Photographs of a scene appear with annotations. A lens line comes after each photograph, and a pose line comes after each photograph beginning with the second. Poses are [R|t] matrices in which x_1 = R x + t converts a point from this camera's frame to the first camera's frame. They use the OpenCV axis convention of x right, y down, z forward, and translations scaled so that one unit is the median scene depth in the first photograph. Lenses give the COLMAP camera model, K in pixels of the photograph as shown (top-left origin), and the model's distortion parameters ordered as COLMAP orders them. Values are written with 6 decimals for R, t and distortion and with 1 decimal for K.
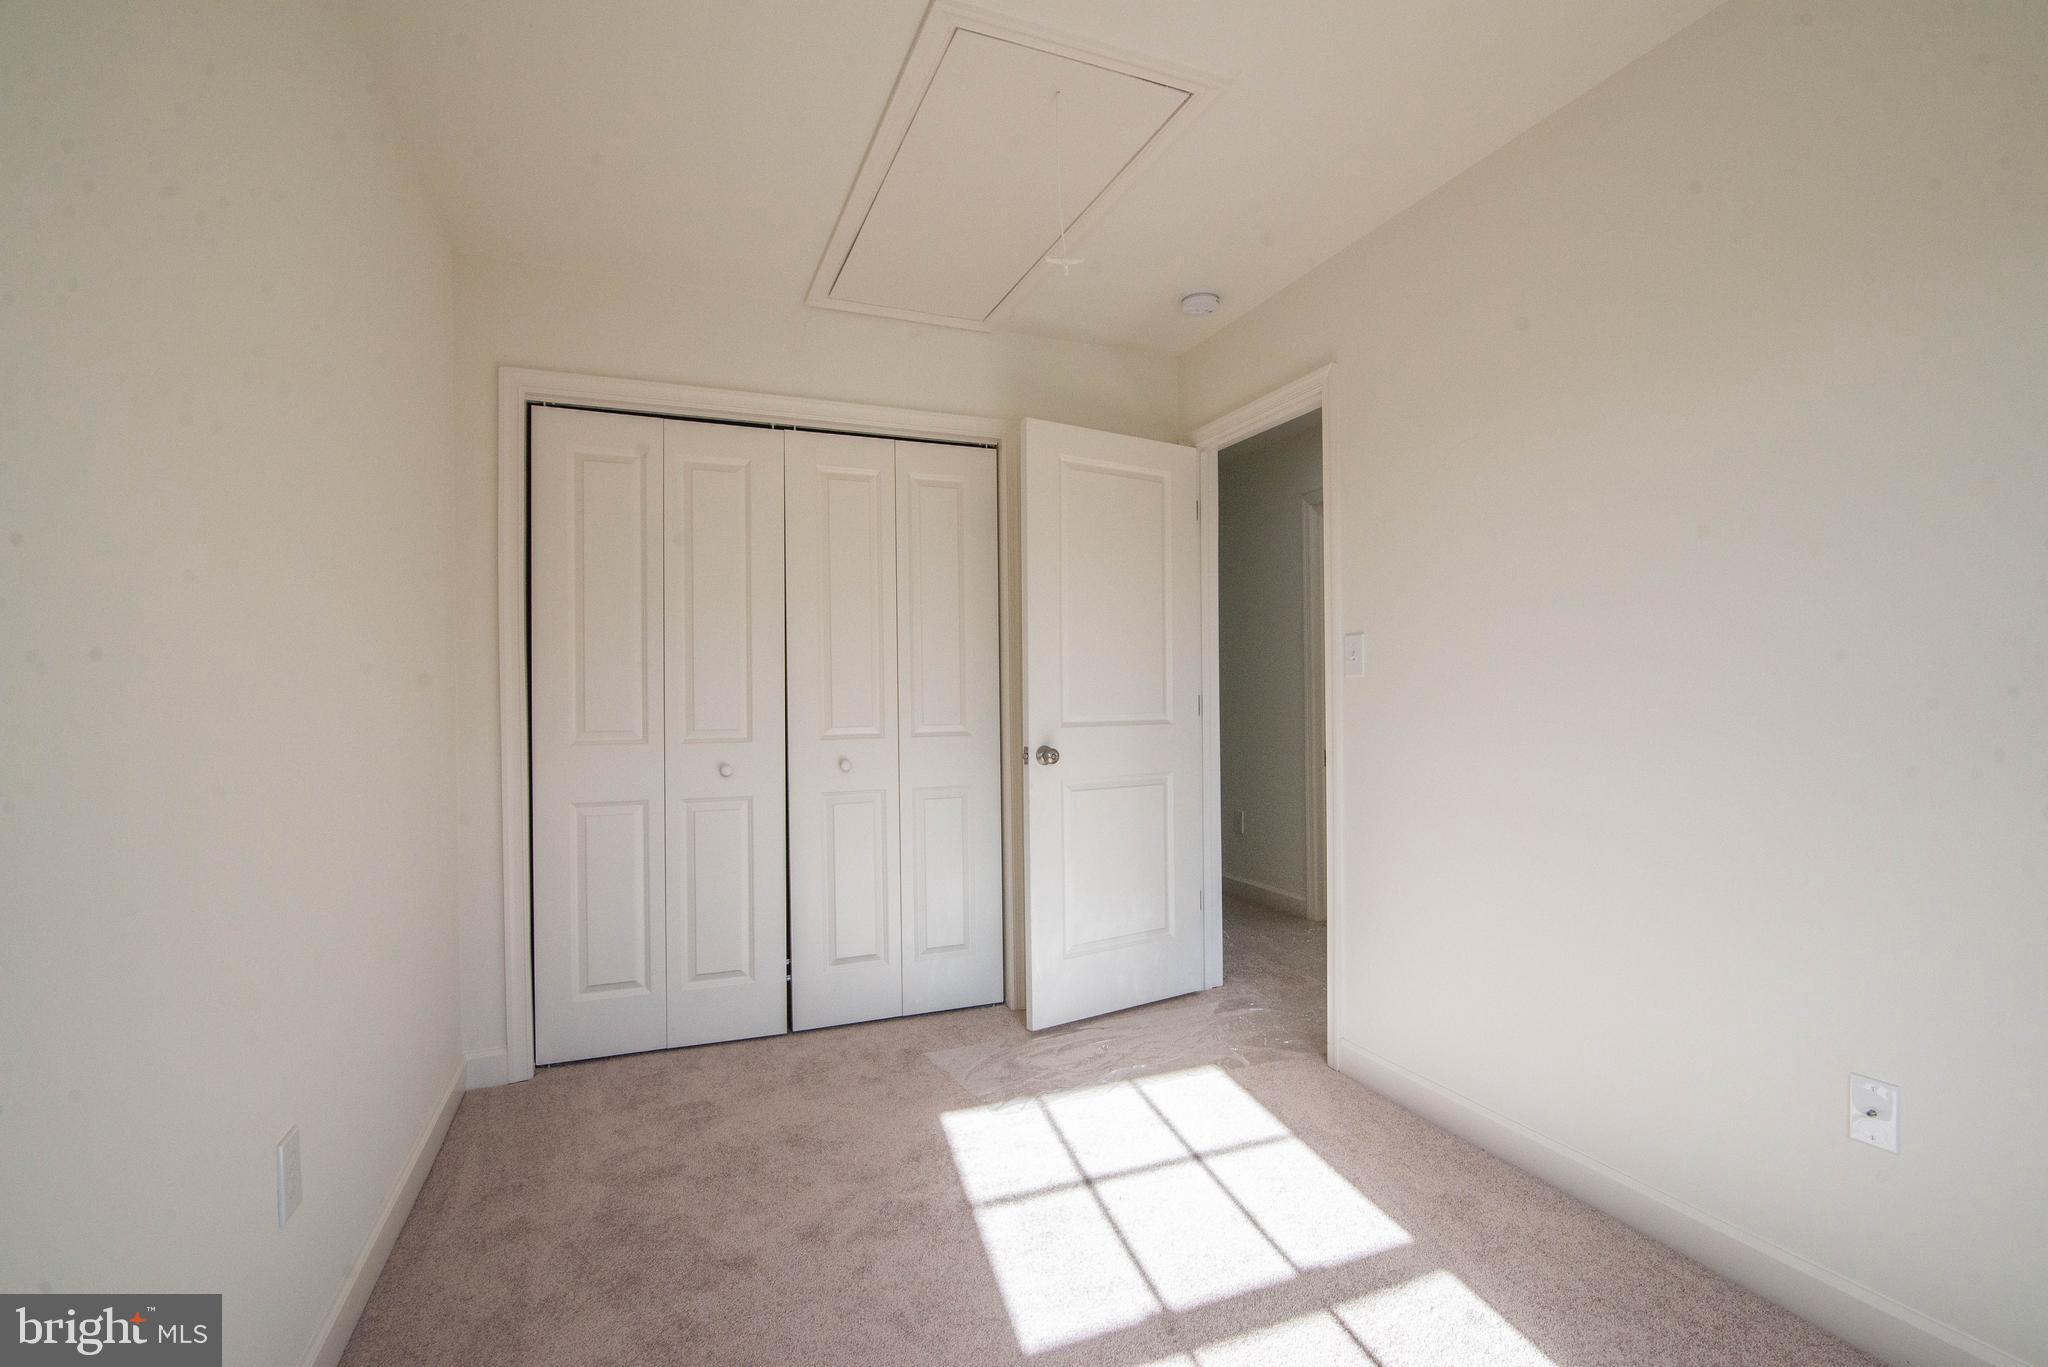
lens RADIAL K [[936.1, 0, 1033.3], [0, 936.1, 697.6], [0, 0, 1]] dist [-0.025497, 0.000082]
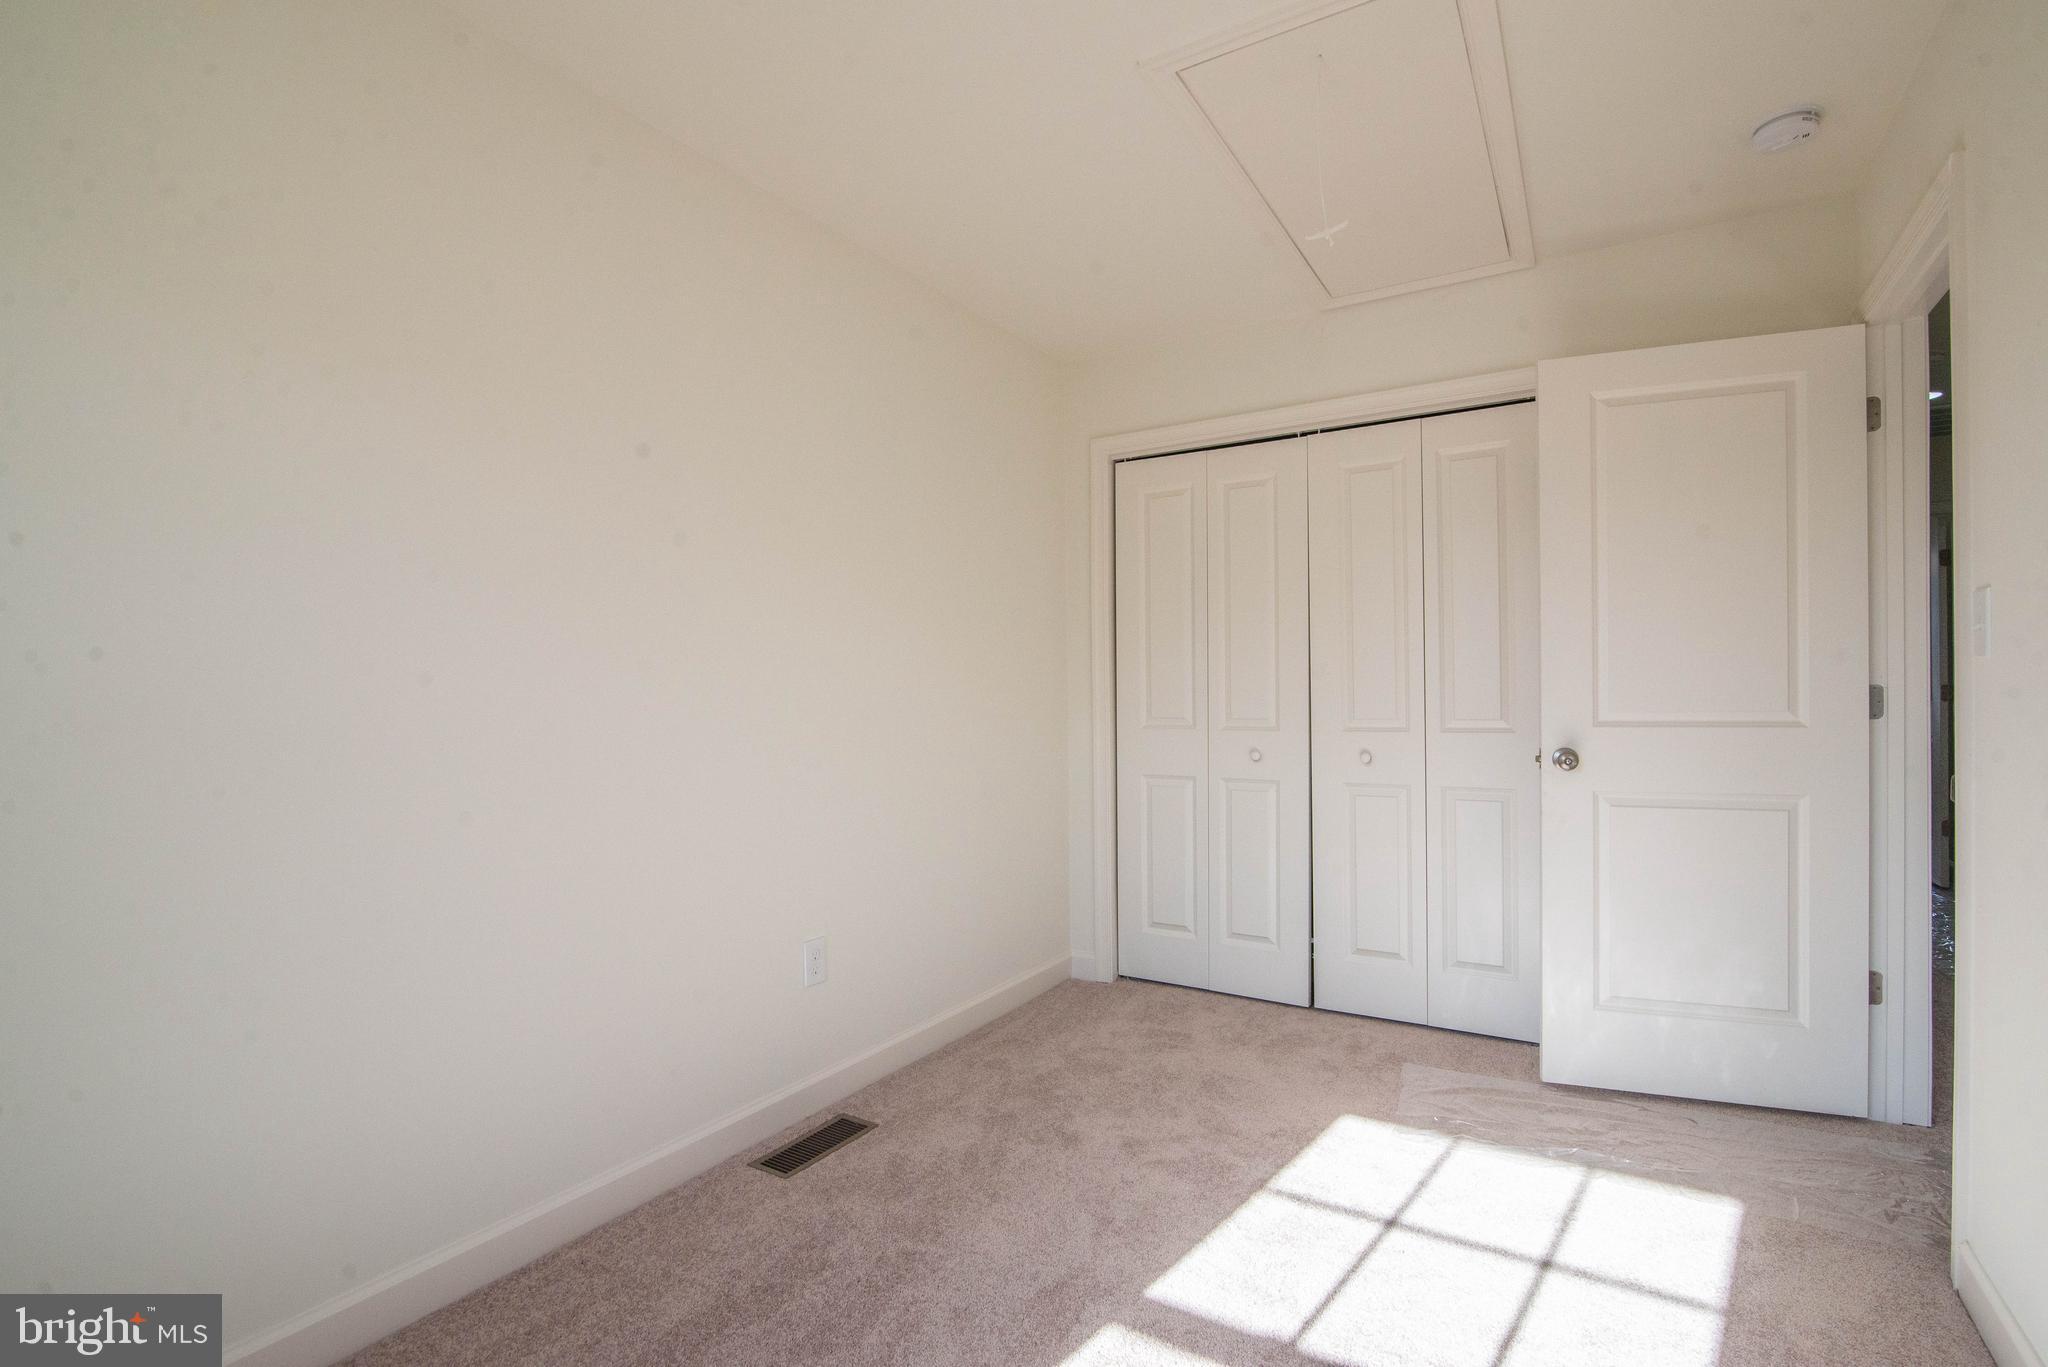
lens RADIAL K [[936.1, 0, 1033.3], [0, 936.1, 697.6], [0, 0, 1]] dist [-0.025497, 0.000082]
pose [[0.585028, 0.008074, -0.810973, 0.430115], [0.004376, 0.999904, 0.013111, -0.007092], [0.811001, -0.011219, 0.584937, 0.137920]]
